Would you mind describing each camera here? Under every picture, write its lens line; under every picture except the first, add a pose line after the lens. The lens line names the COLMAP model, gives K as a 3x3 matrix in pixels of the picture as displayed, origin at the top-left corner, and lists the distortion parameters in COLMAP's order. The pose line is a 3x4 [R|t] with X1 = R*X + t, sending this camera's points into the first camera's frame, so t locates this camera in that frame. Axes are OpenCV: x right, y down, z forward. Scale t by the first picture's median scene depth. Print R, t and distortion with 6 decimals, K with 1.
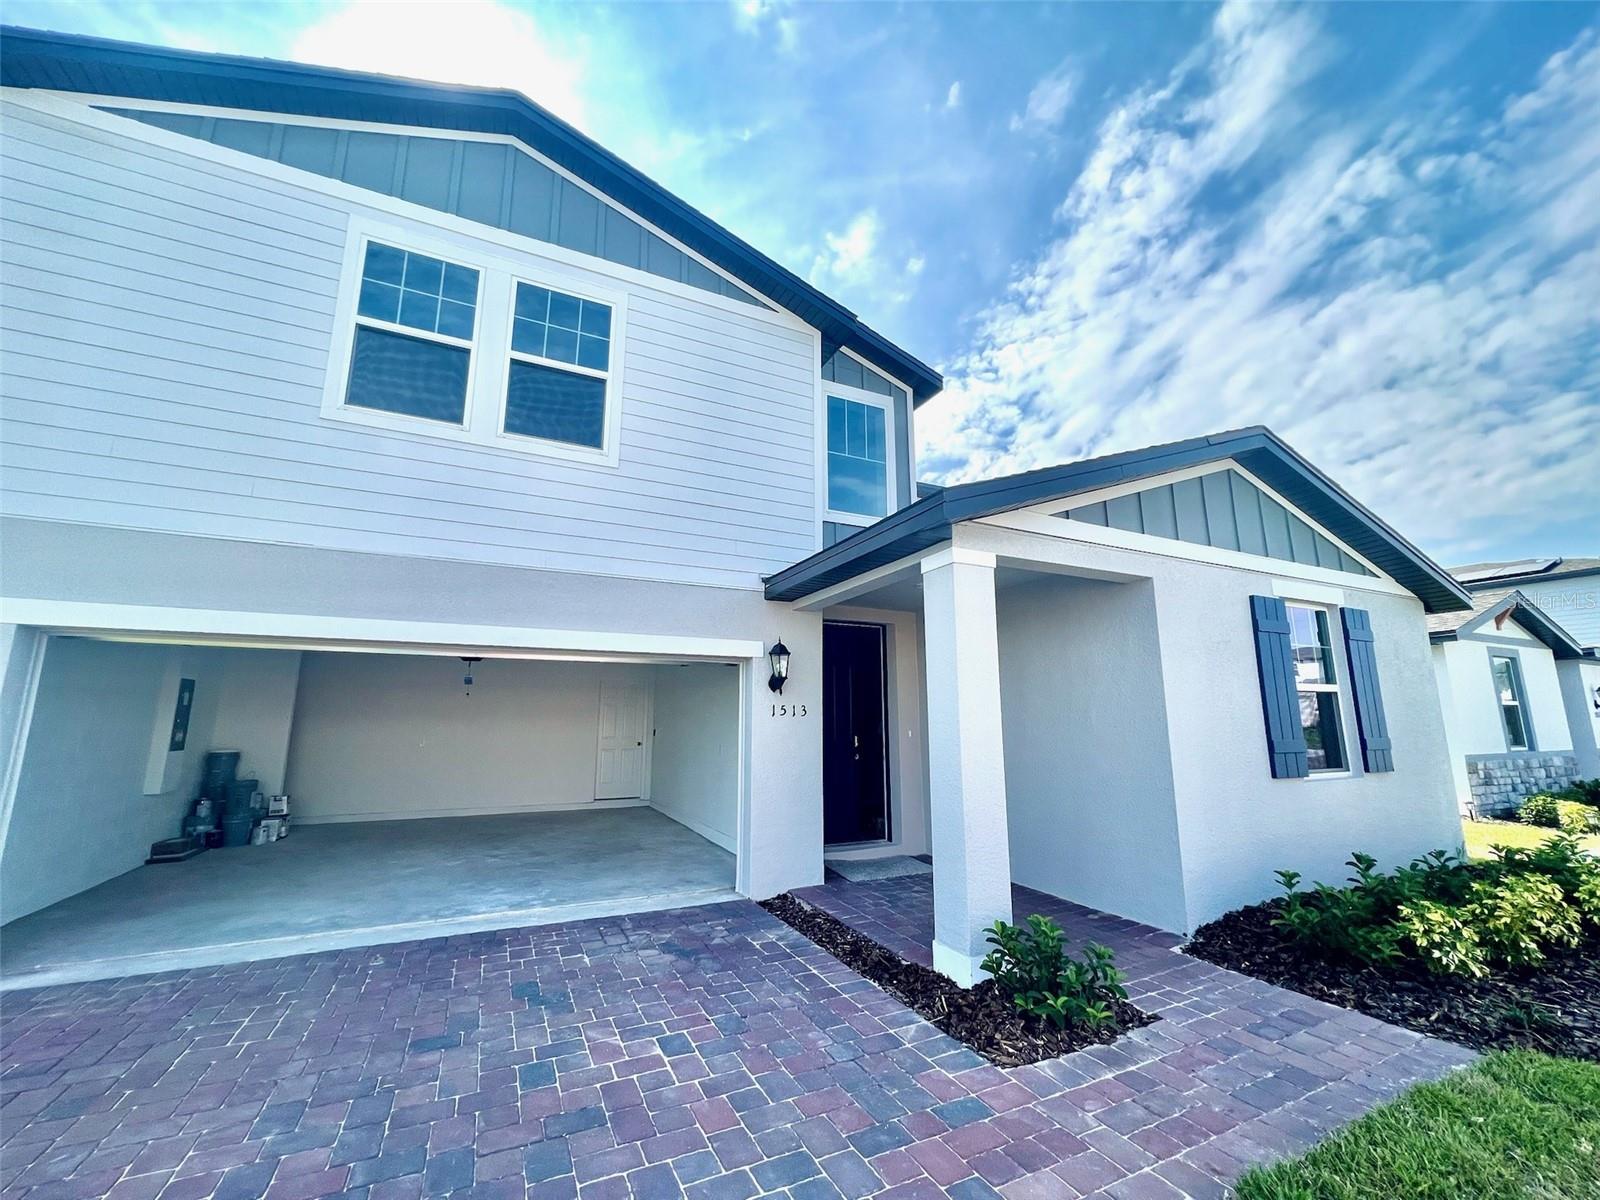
lens RADIAL K [[641.3, 0, 802.9], [0, 641.3, 604.2], [0, 0, 1]] dist [0.000518, 0.000131]
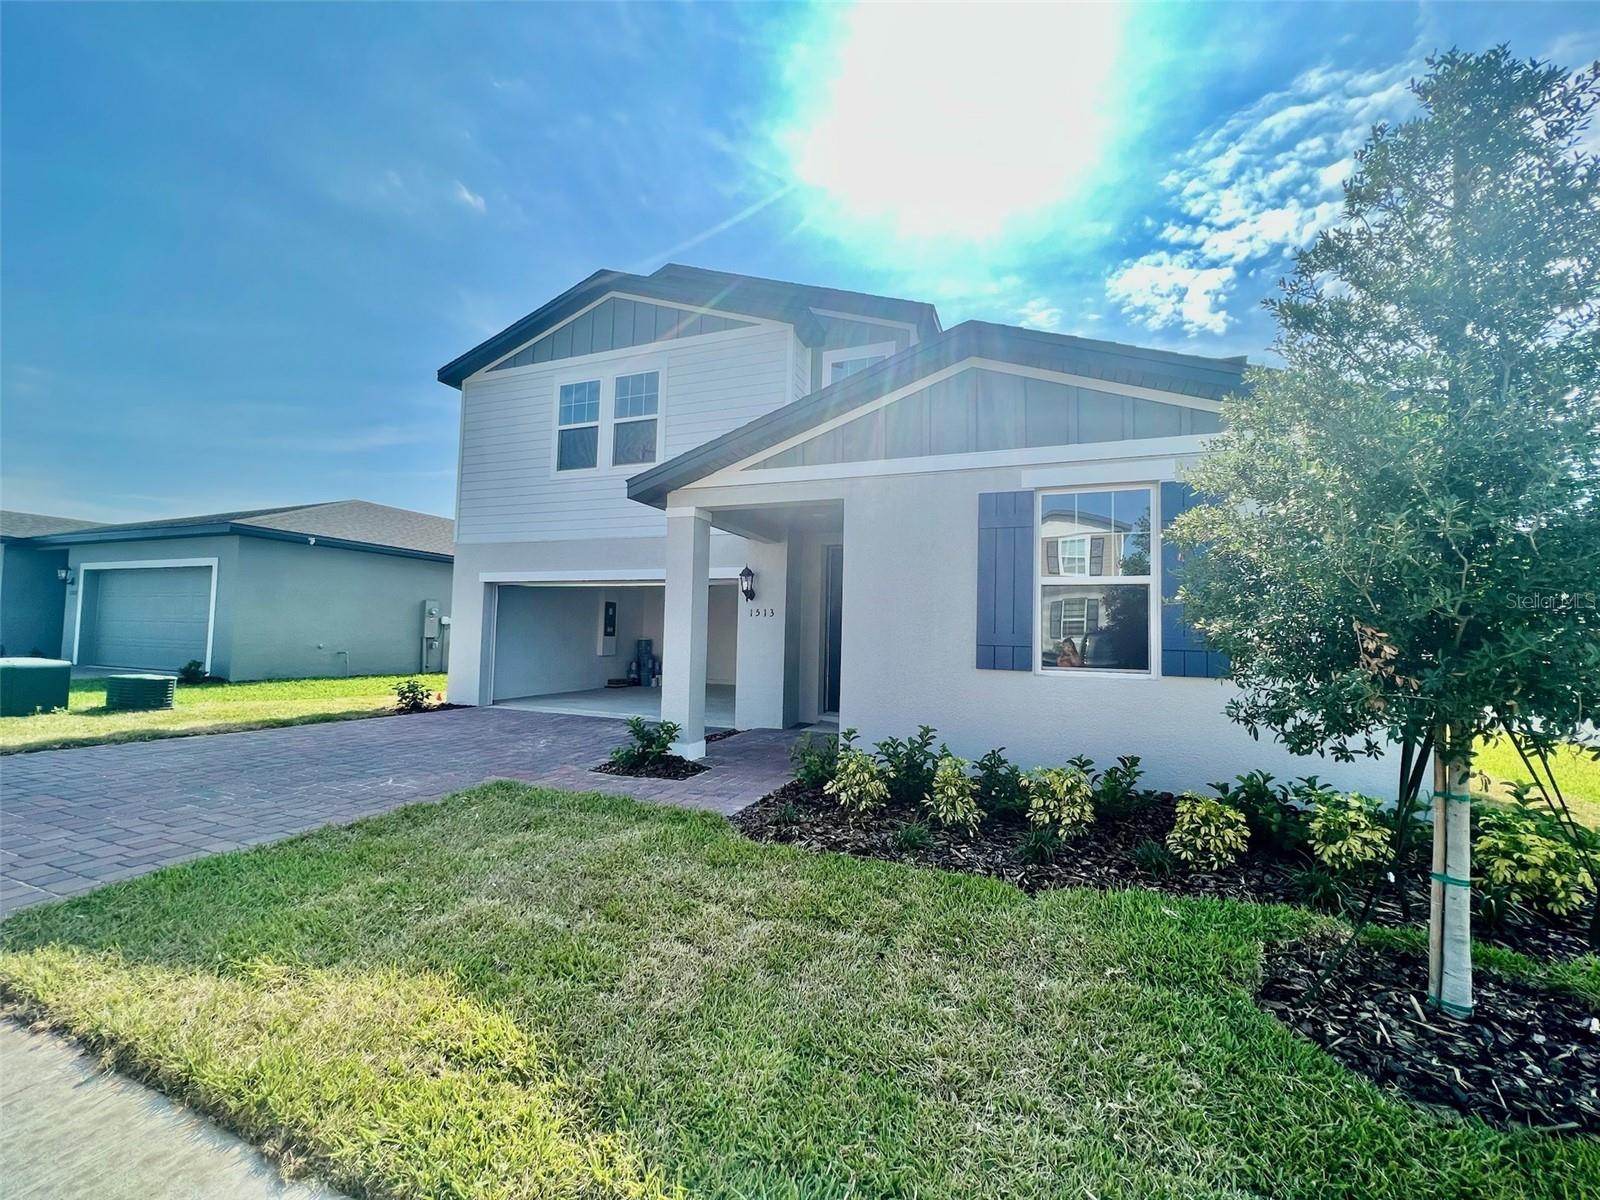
lens RADIAL K [[638.4, 0, 797.6], [0, 638.4, 602.4], [0, 0, 1]] dist [-0.000393, -0.000011]
pose [[0.677950, -0.022670, -0.734758, 1.194550], [0.110382, 0.991331, 0.071262, 0.050301], [0.726773, -0.129416, 0.674575, 0.080648]]
